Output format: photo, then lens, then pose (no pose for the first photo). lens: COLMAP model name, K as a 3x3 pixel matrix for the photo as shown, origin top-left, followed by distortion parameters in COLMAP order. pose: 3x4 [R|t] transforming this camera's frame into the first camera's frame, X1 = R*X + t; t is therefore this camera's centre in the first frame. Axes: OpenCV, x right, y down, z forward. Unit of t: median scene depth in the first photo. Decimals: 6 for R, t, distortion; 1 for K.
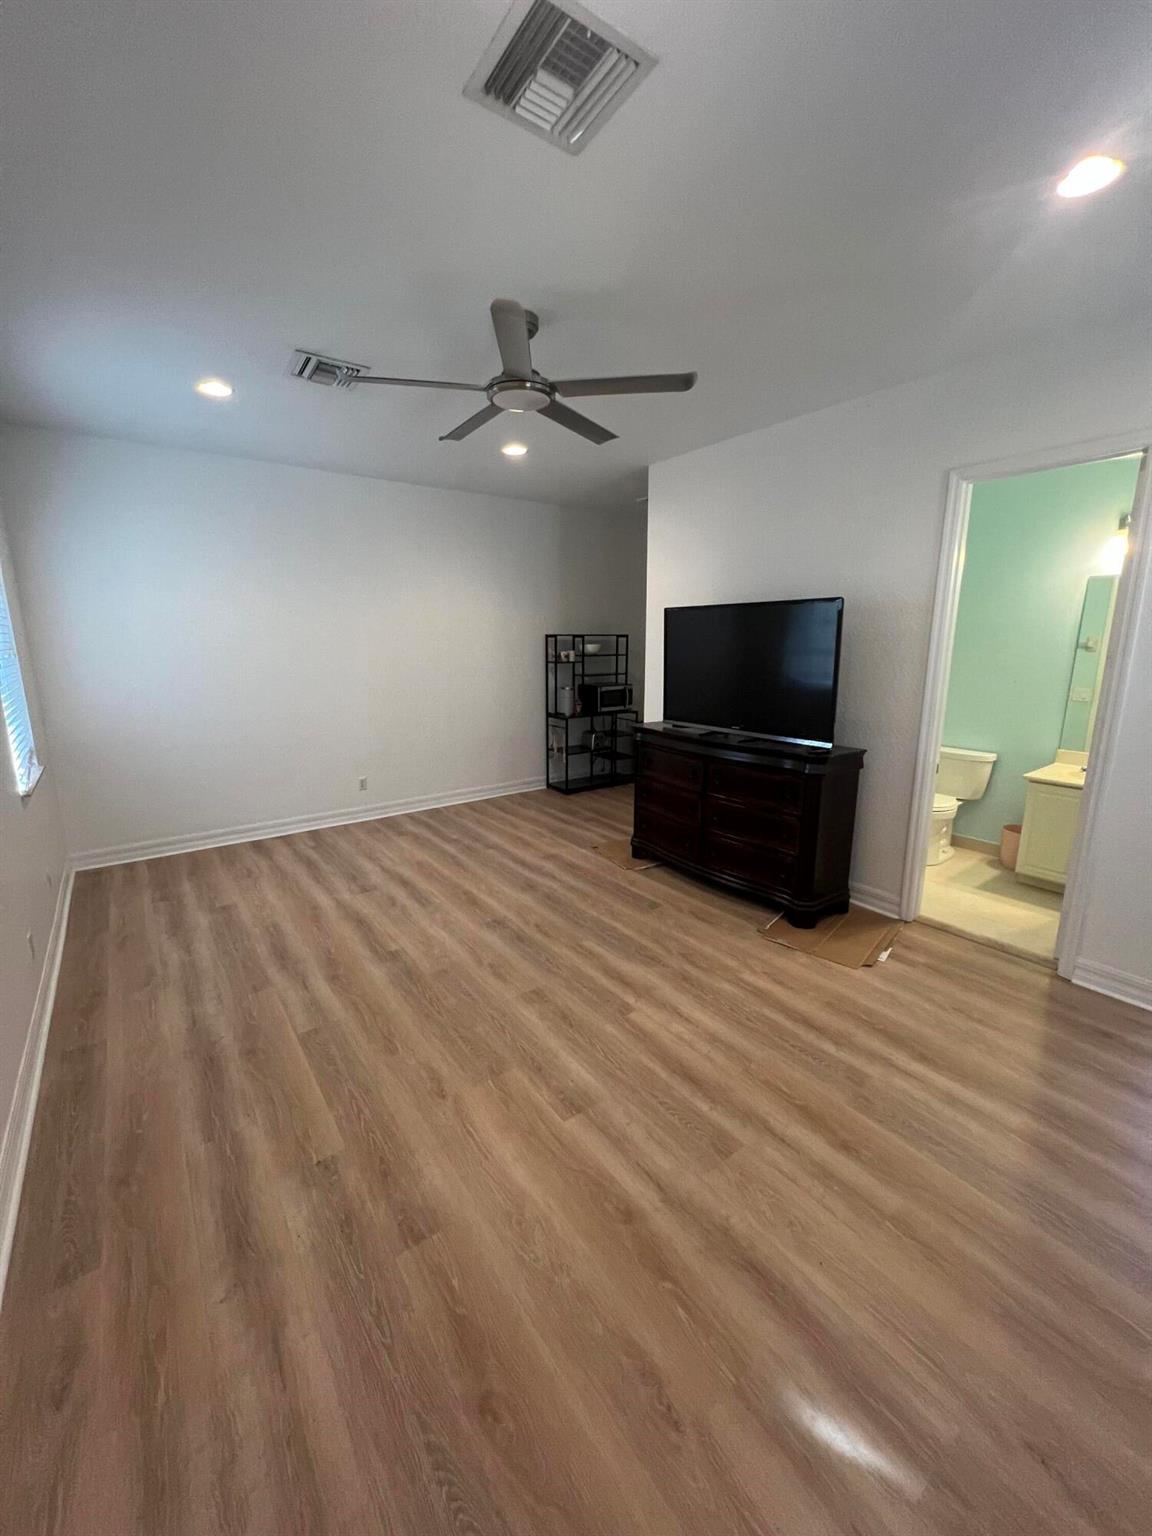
lens RADIAL K [[610.9, 0, 573.3], [0, 610.9, 766.2], [0, 0, 1]] dist [-0.000184, 0.000297]
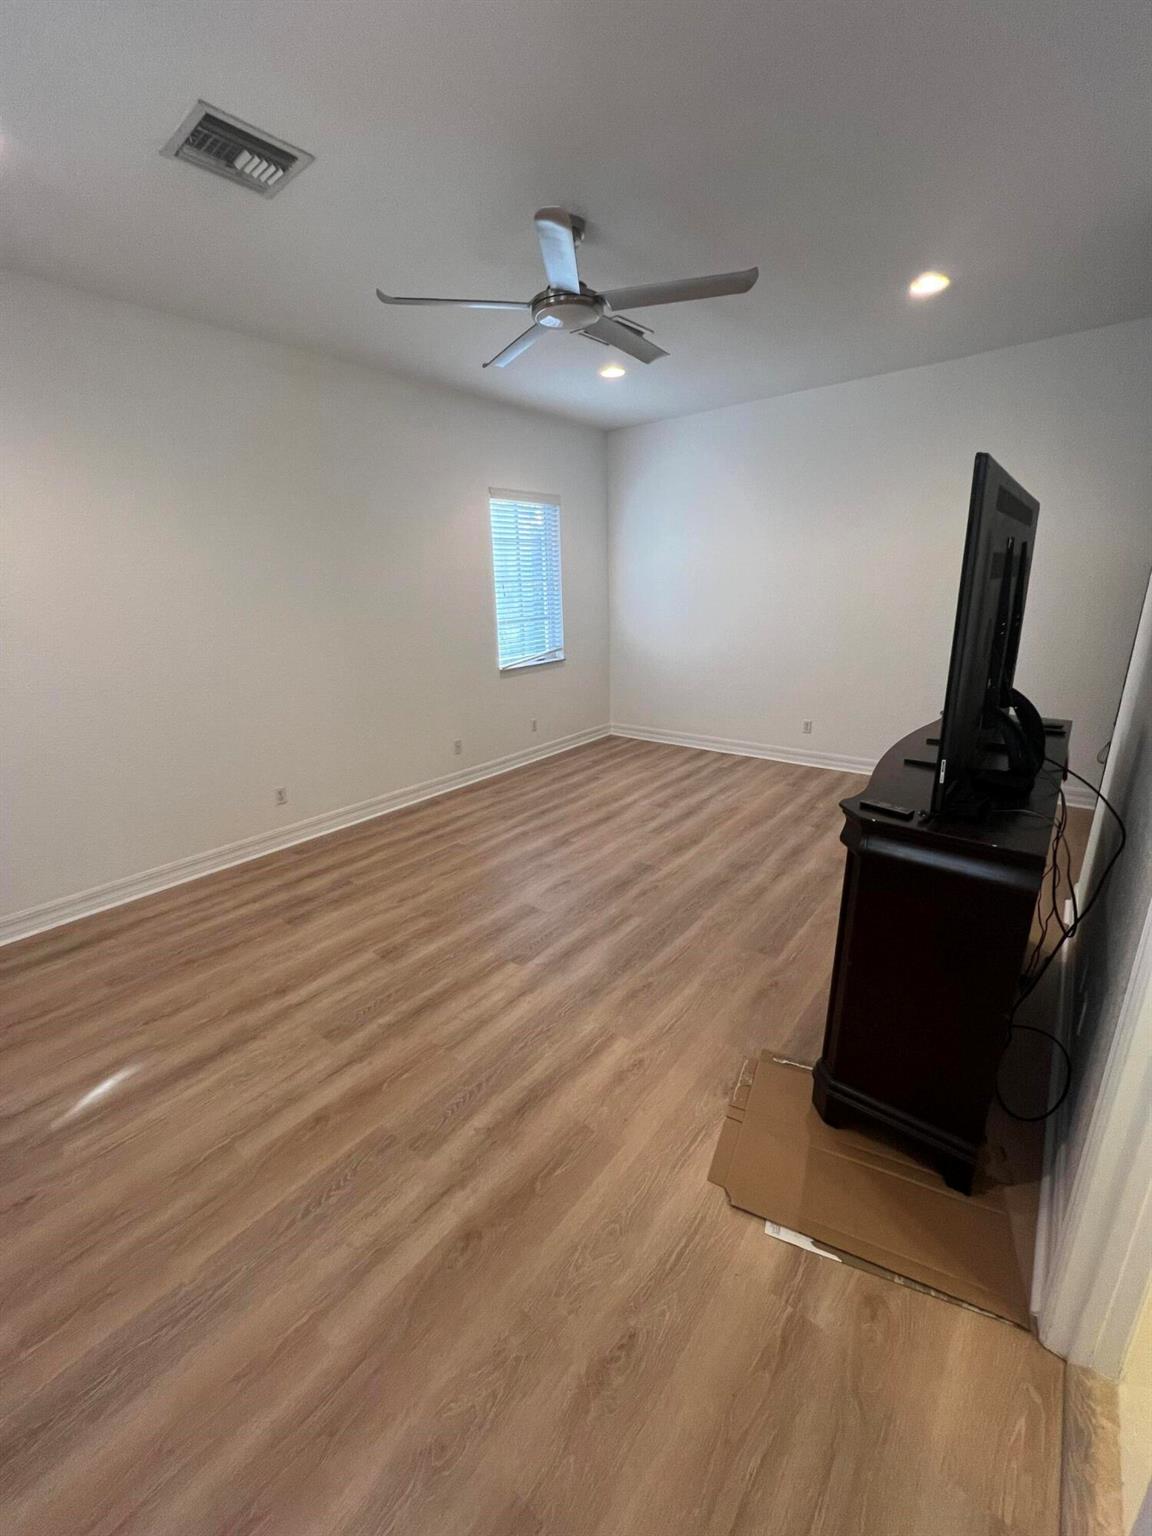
lens RADIAL K [[610.9, 0, 573.3], [0, 610.9, 766.2], [0, 0, 1]] dist [-0.000184, 0.000297]
pose [[0.253553, 0.276068, -0.927091, 0.785003], [-0.173736, 0.955822, 0.237108, -0.126814], [0.951592, 0.100950, 0.290314, 0.637334]]
